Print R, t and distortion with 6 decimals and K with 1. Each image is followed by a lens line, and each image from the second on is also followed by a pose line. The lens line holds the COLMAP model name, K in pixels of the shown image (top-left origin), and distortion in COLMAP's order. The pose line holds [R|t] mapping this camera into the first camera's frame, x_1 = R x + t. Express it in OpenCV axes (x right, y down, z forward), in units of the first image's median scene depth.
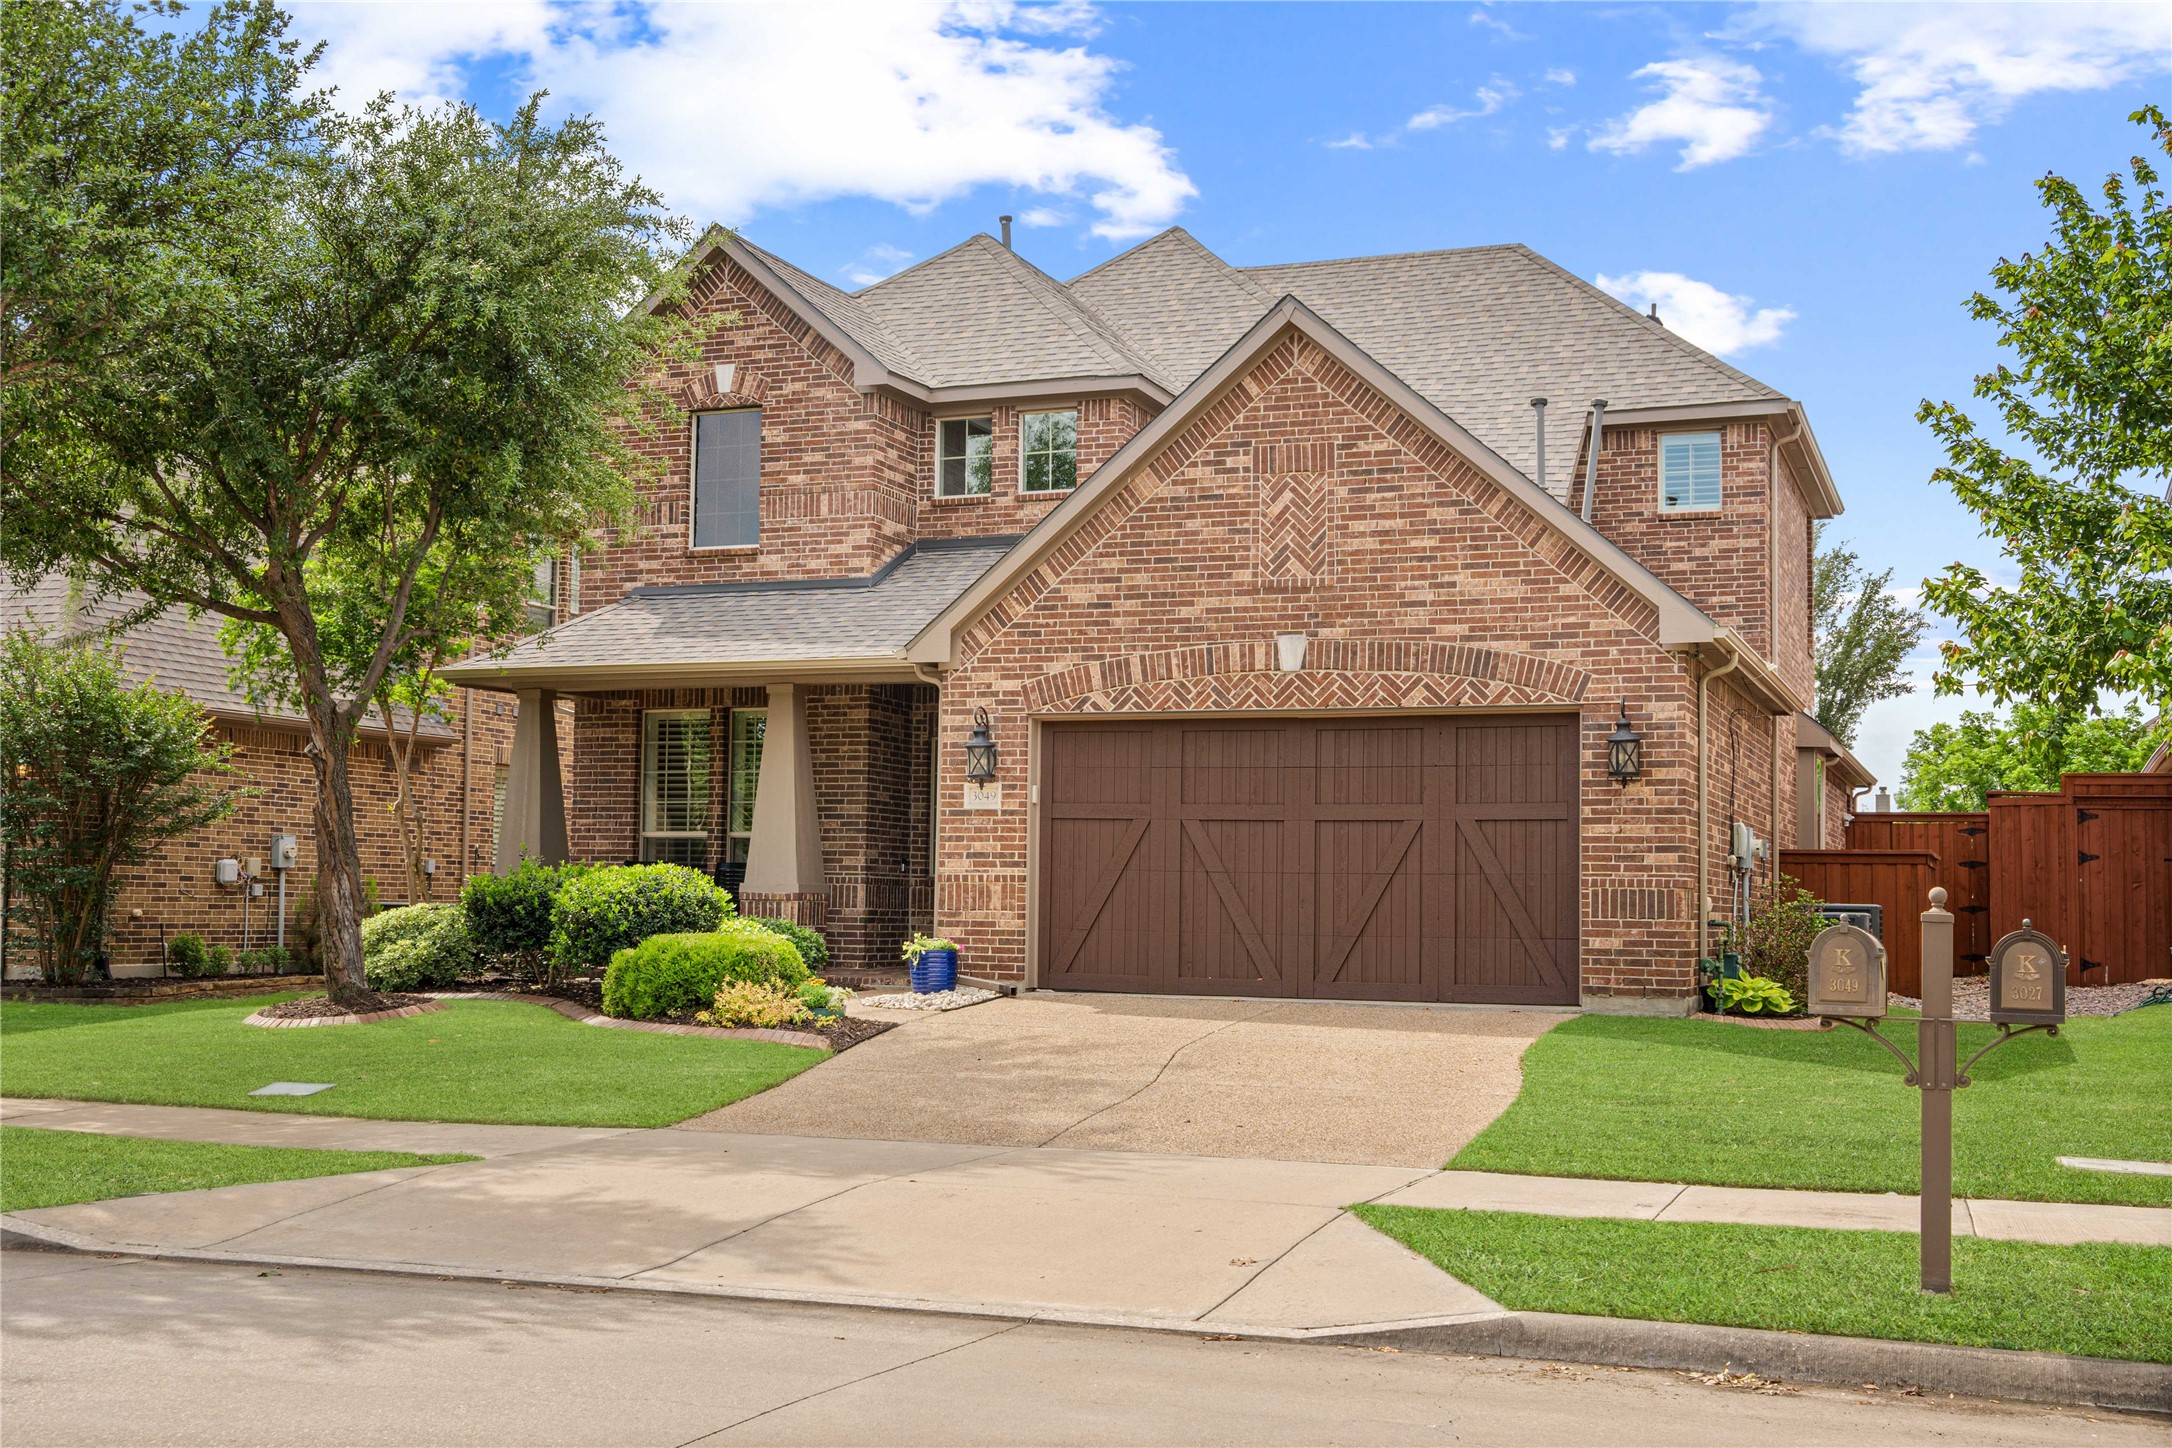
lens RADIAL K [[2364.9, 0, 1087.1], [0, 2364.9, 729.8], [0, 0, 1]] dist [0.005497, 0.000000]
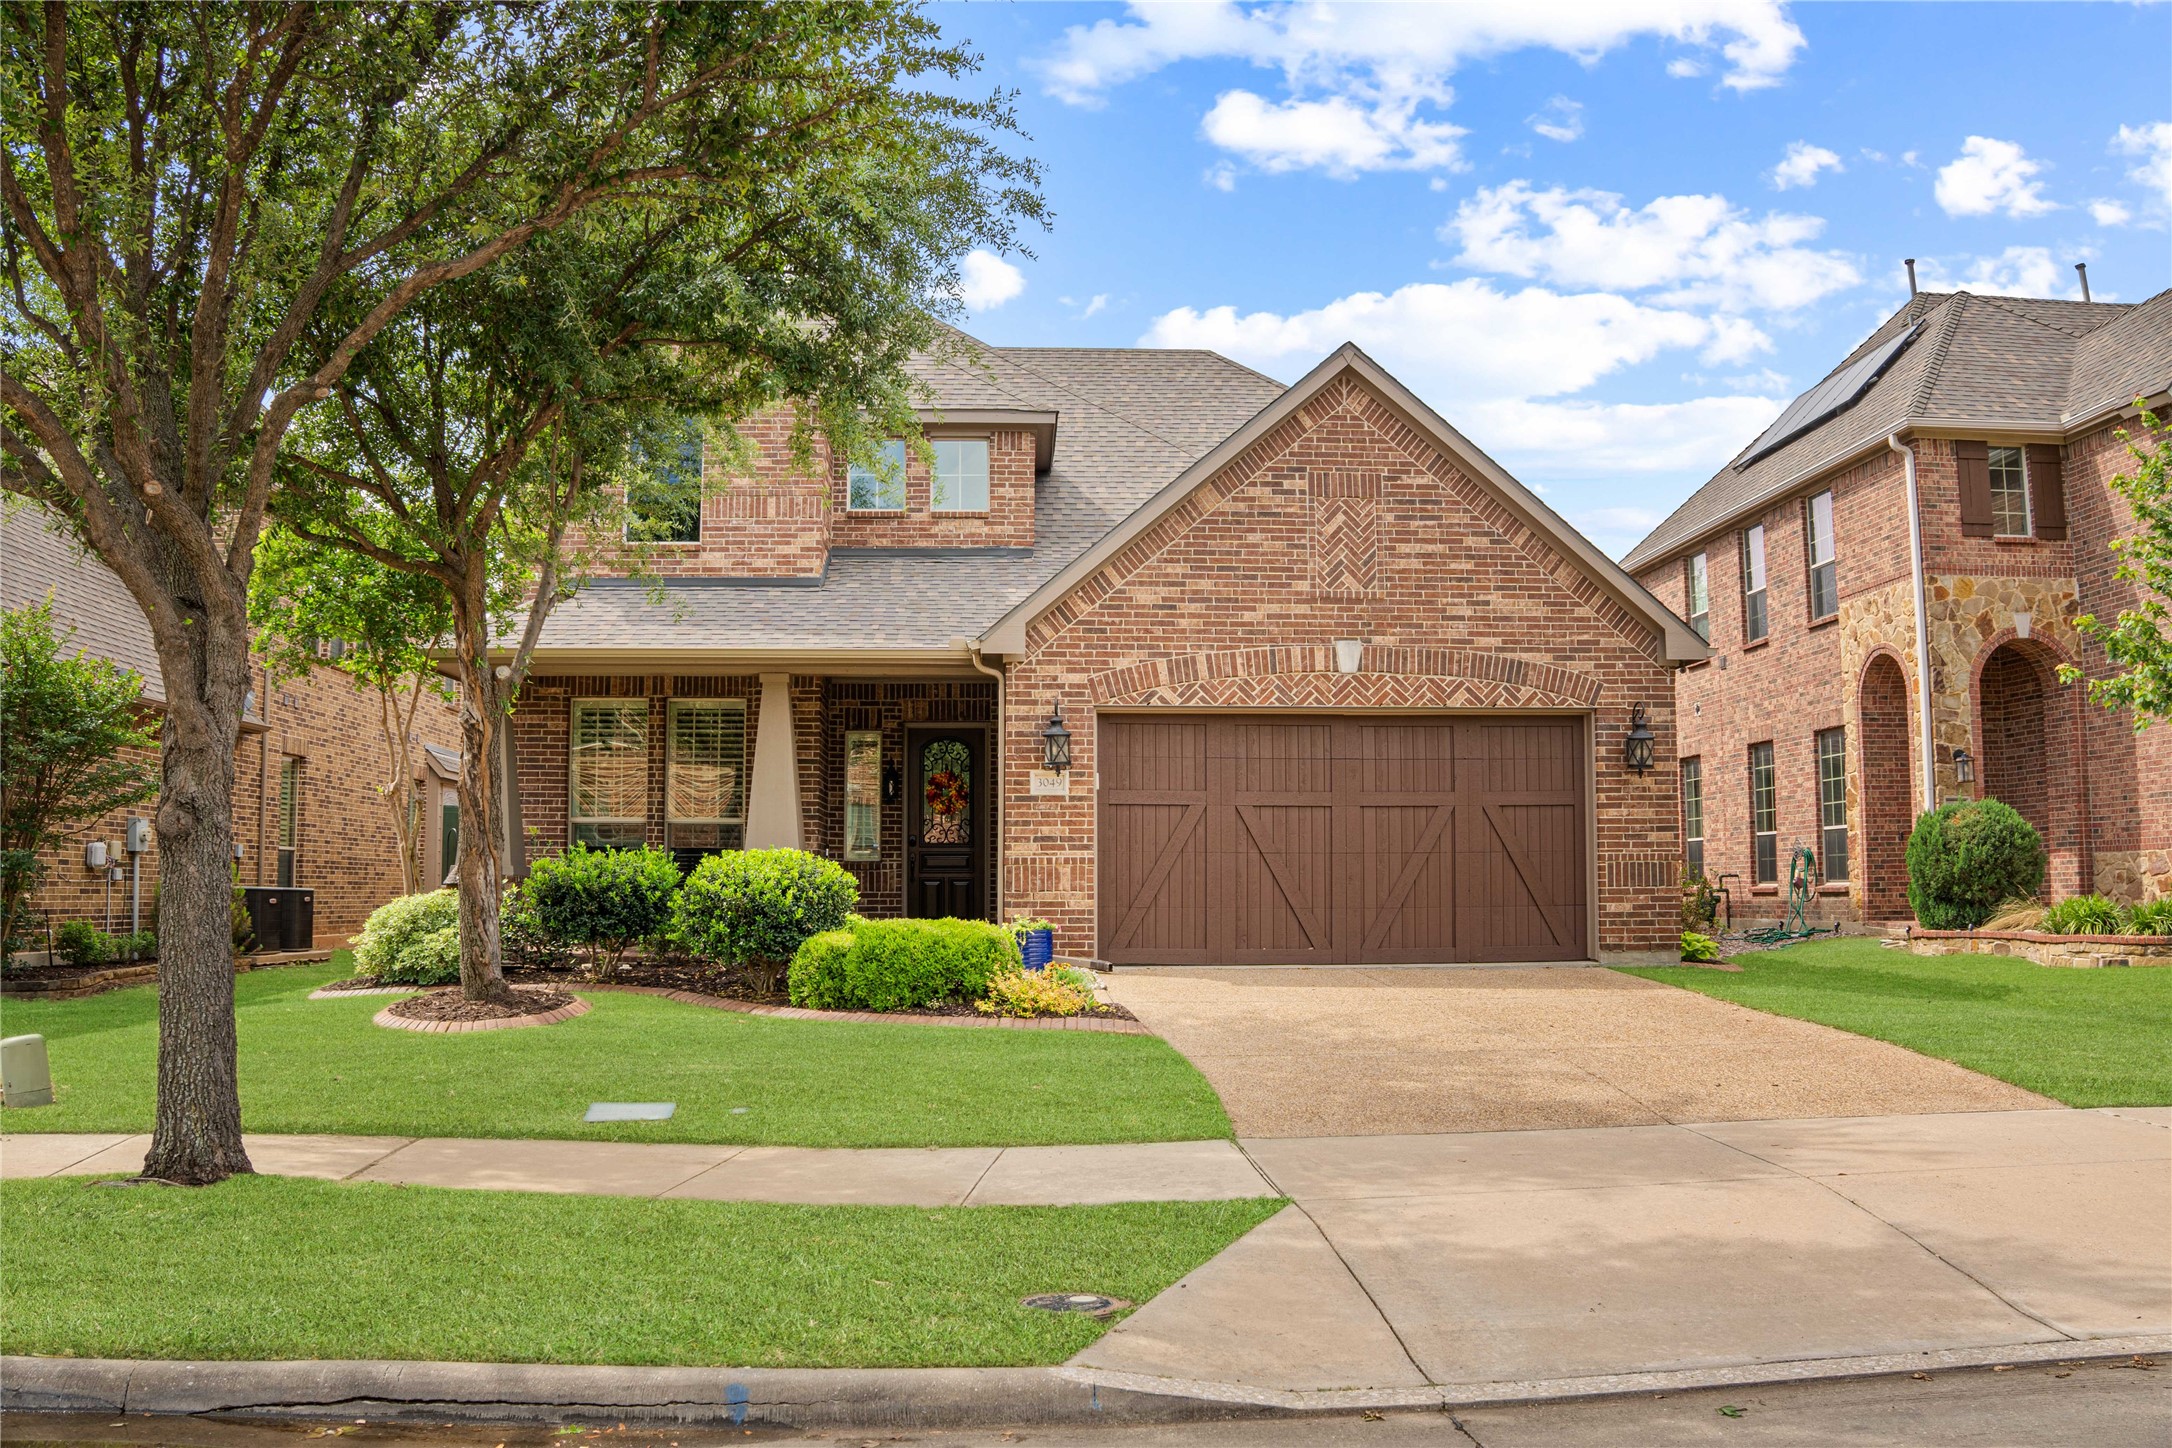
lens RADIAL K [[1715.1, 0, 1085.8], [0, 1715.1, 722.9], [0, 0, 1]] dist [-0.146963, -0.004581]
pose [[0.912478, 0.024100, 0.408416, -0.352475], [-0.016253, 0.999611, -0.022675, 0.019031], [-0.408803, 0.014053, 0.912514, 0.306209]]
